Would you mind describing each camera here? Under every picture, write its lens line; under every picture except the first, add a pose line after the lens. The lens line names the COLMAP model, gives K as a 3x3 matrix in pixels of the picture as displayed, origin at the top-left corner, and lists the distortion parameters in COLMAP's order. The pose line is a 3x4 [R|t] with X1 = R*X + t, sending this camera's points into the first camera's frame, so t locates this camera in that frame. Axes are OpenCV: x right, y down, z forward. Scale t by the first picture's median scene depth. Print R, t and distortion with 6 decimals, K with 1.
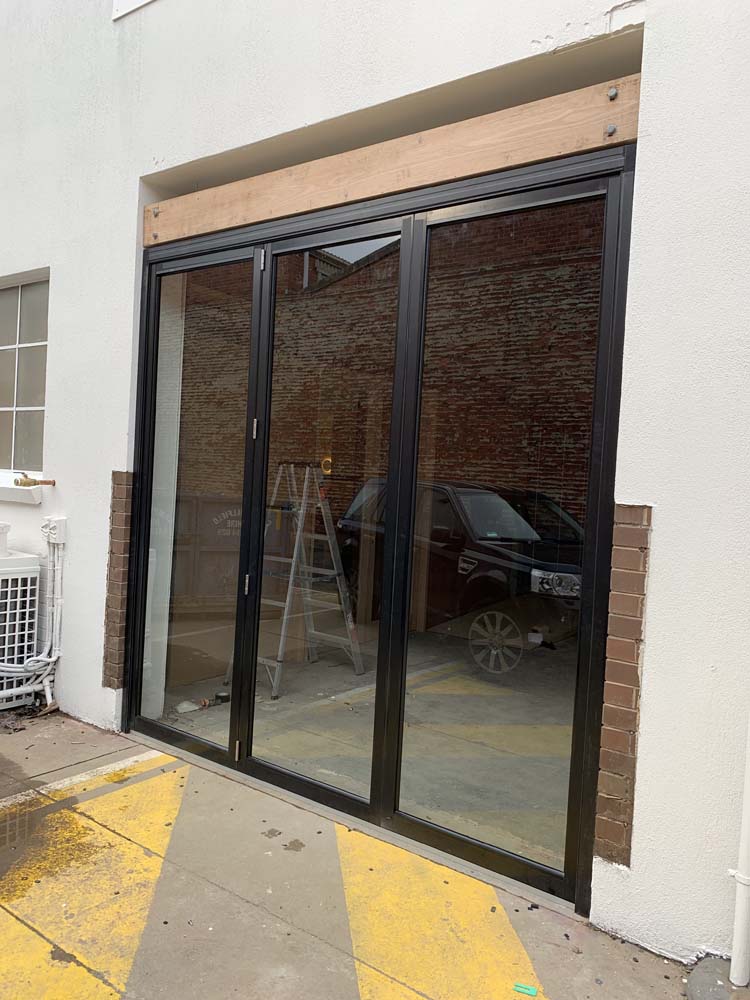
lens RADIAL K [[763.4, 0, 383.1], [0, 763.4, 500.7], [0, 0, 1]] dist [0.034093, -0.031794]
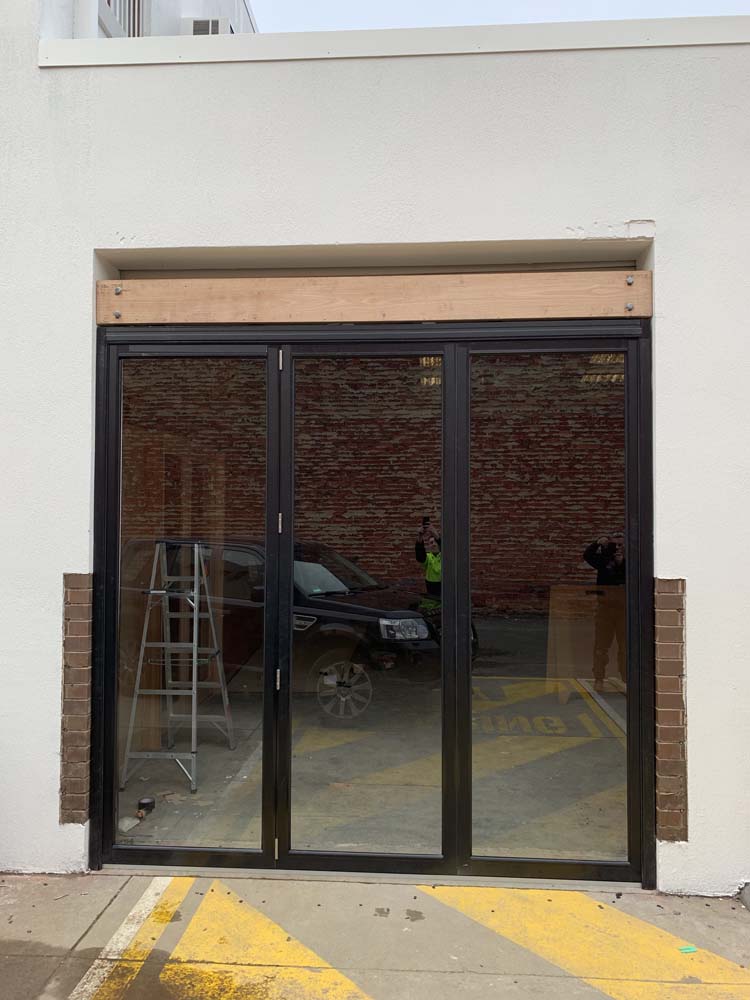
lens RADIAL K [[763.4, 0, 378.6], [0, 763.4, 498.2], [0, 0, 1]] dist [0.034093, -0.031794]
pose [[0.840131, -0.040329, 0.540882, -0.600029], [0.058357, 0.998164, -0.016218, -0.102952], [-0.539235, 0.045189, 0.840942, 0.073796]]
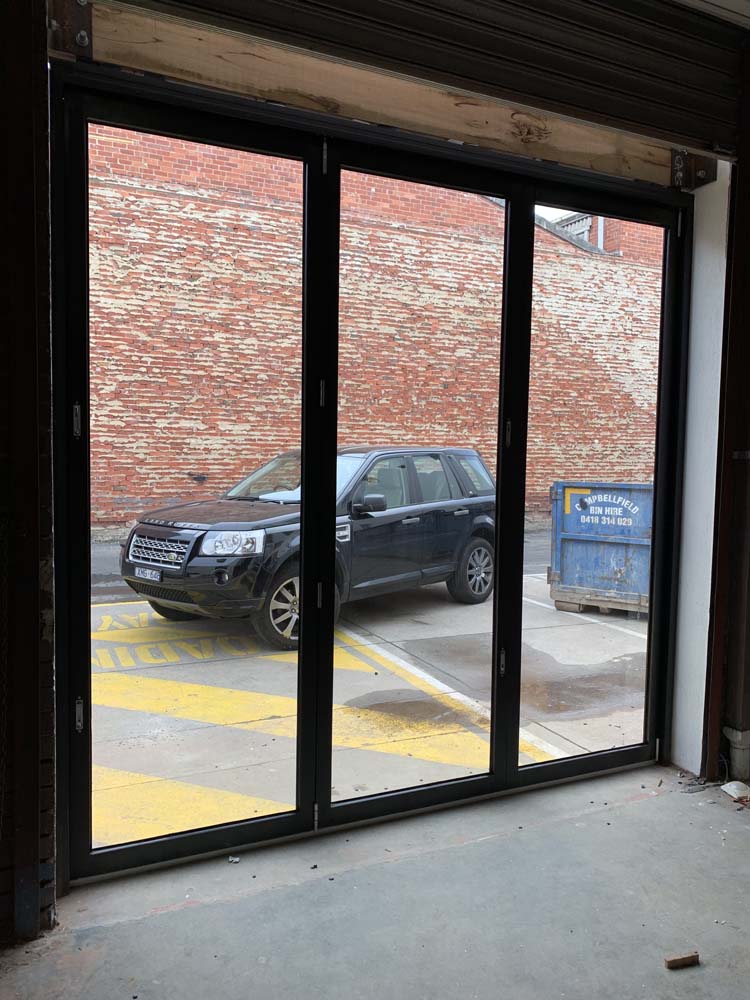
lens RADIAL K [[763.4, 0, 378.7], [0, 763.4, 500.0], [0, 0, 1]] dist [0.034093, -0.031794]
pose [[-0.479693, -0.004909, -0.877423, 0.669973], [-0.069190, 0.997082, 0.032248, -0.000868], [0.874704, 0.076178, -0.478633, 1.290979]]
